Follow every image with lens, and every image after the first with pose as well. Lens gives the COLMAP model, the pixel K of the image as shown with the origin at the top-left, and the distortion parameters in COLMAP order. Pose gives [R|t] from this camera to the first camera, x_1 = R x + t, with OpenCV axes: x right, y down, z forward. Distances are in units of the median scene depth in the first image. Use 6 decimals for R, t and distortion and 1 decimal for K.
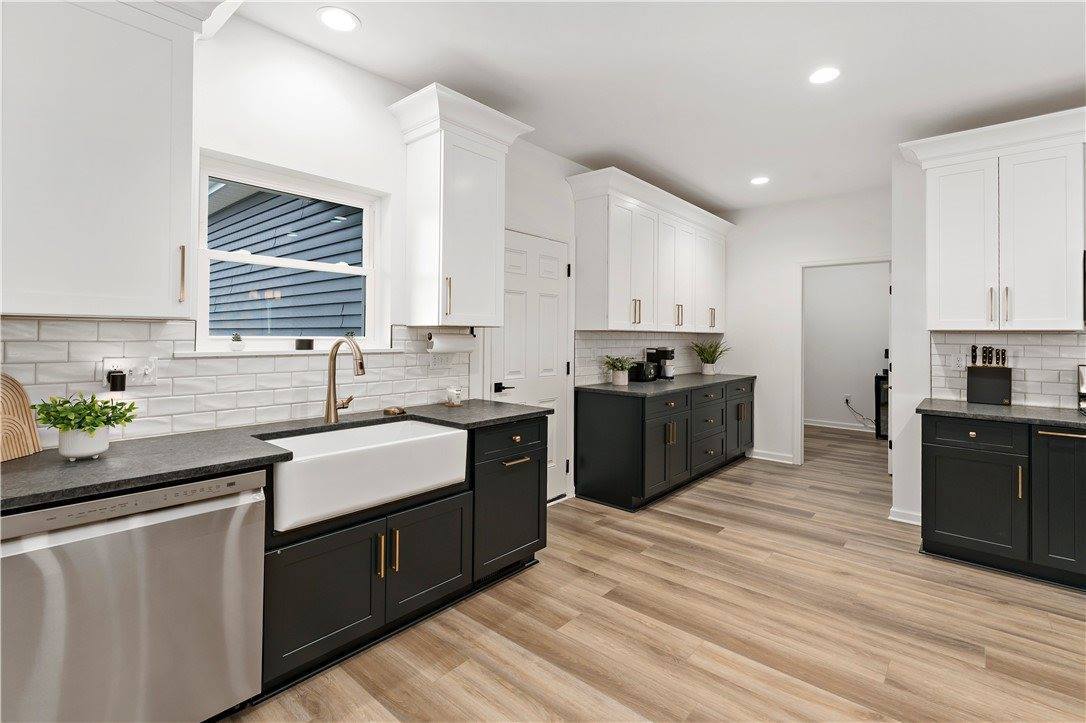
lens RADIAL K [[497.8, 0, 562.2], [0, 497.8, 332.9], [0, 0, 1]] dist [-0.002358, -0.000352]
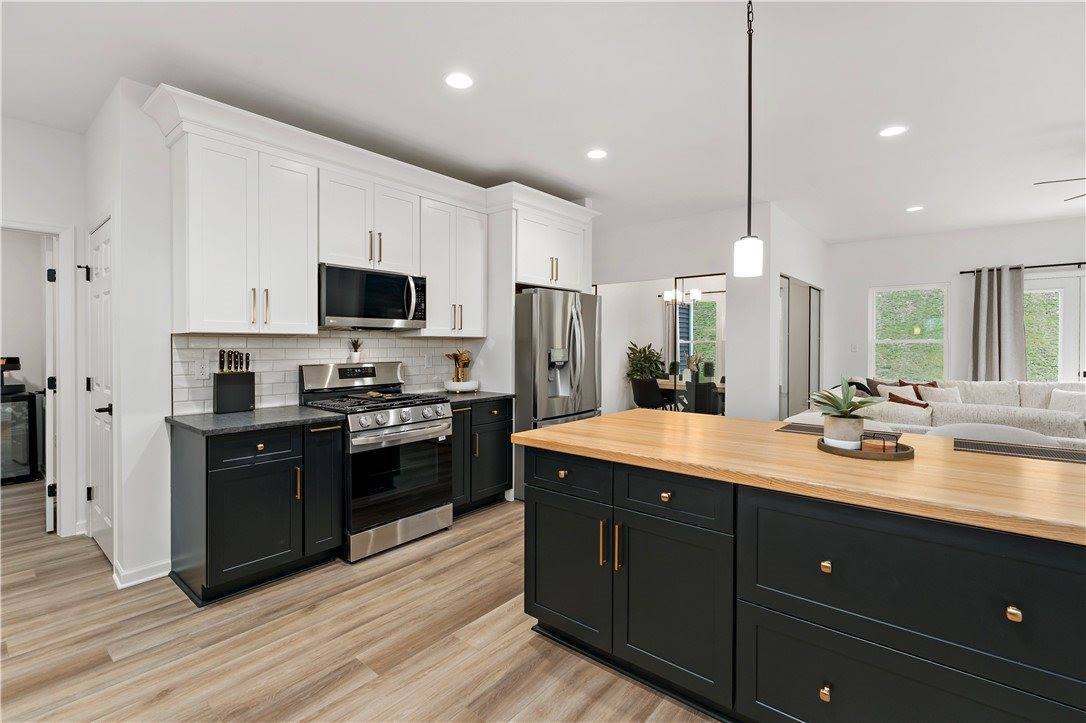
lens RADIAL K [[497.8, 0, 559.3], [0, 497.8, 346.1], [0, 0, 1]] dist [-0.002358, -0.000352]
pose [[0.000657, -0.013957, 0.999902, -0.080898], [-0.006881, 0.999879, 0.013961, 0.001670], [-0.999976, -0.006890, 0.000561, 0.407037]]
